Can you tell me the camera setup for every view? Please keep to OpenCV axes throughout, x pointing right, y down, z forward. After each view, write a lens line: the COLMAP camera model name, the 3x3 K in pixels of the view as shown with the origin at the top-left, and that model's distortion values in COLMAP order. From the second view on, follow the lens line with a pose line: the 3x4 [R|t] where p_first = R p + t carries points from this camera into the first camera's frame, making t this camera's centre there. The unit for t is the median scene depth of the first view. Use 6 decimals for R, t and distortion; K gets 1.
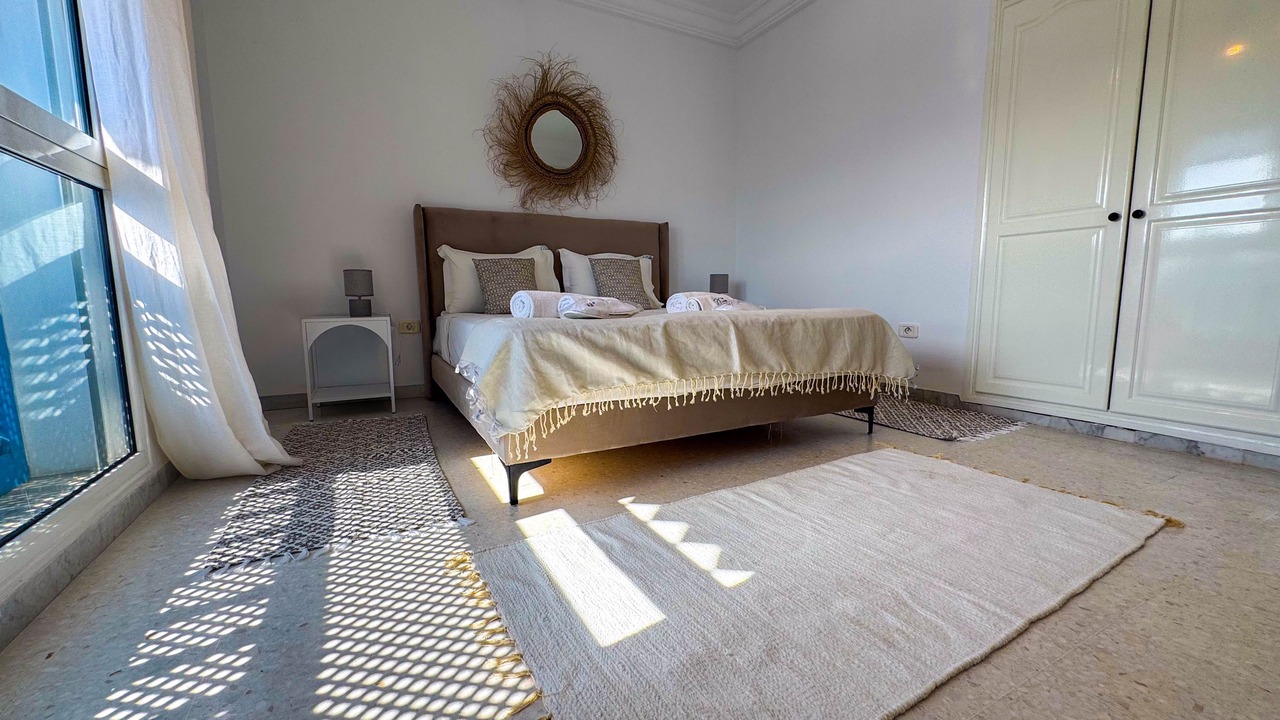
lens RADIAL K [[513.0, 0, 640.0], [0, 513.0, 360.0], [0, 0, 1]] dist [-0.000465, -0.000082]
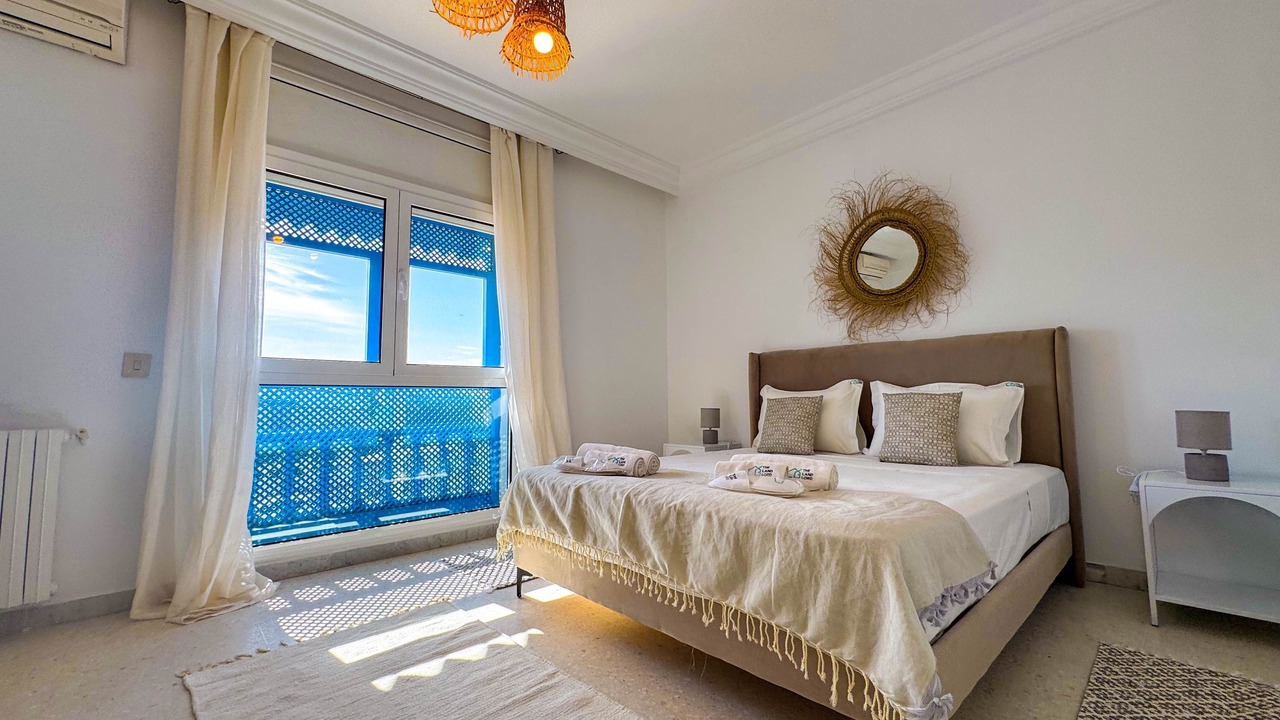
lens RADIAL K [[512.9, 0, 639.5], [0, 512.9, 358.2], [0, 0, 1]] dist [-0.003332, 0.000727]
pose [[0.257293, -0.072631, -0.963600, 0.795642], [-0.112993, 0.988070, -0.104646, -0.165403], [0.959705, 0.135805, 0.246017, 0.555697]]
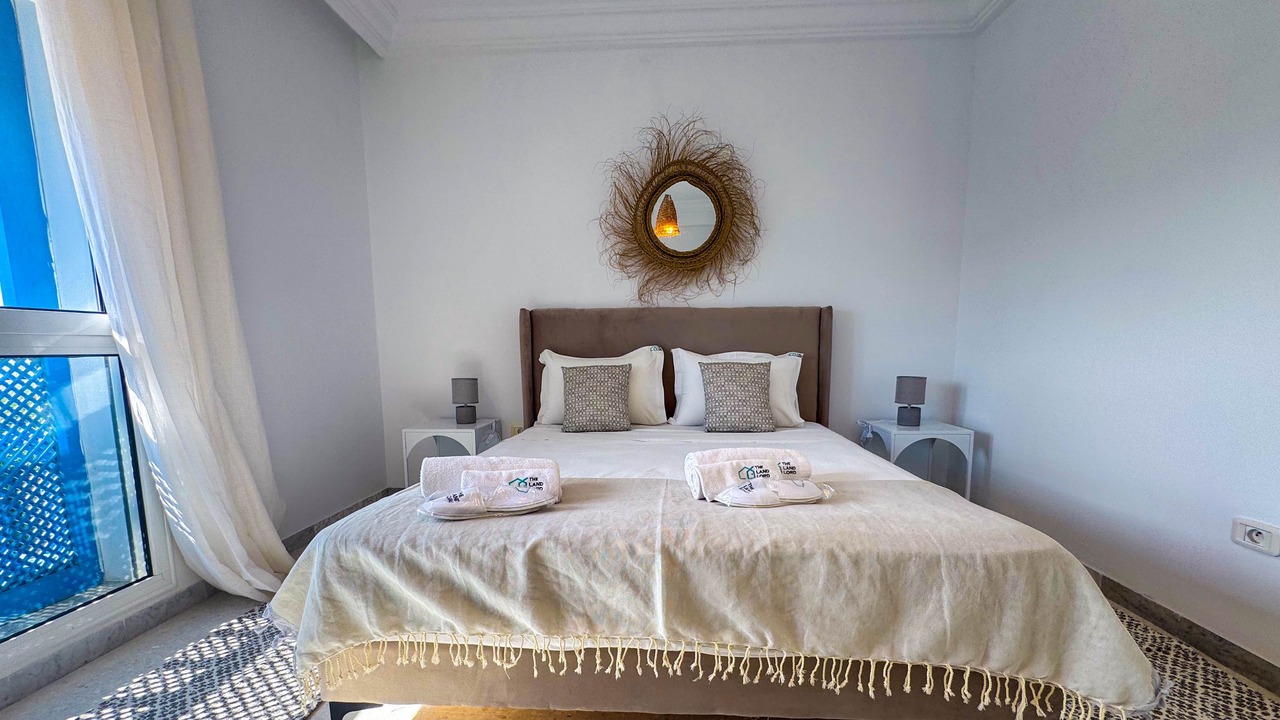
lens RADIAL K [[514.7, 0, 641.7], [0, 514.7, 413.8], [0, 0, 1]] dist [-0.001720, 0.000116]
pose [[0.853512, 0.068520, -0.516548, 0.329656], [-0.064976, 0.997574, 0.024967, -0.175990], [0.517006, 0.012254, 0.855894, 0.352023]]
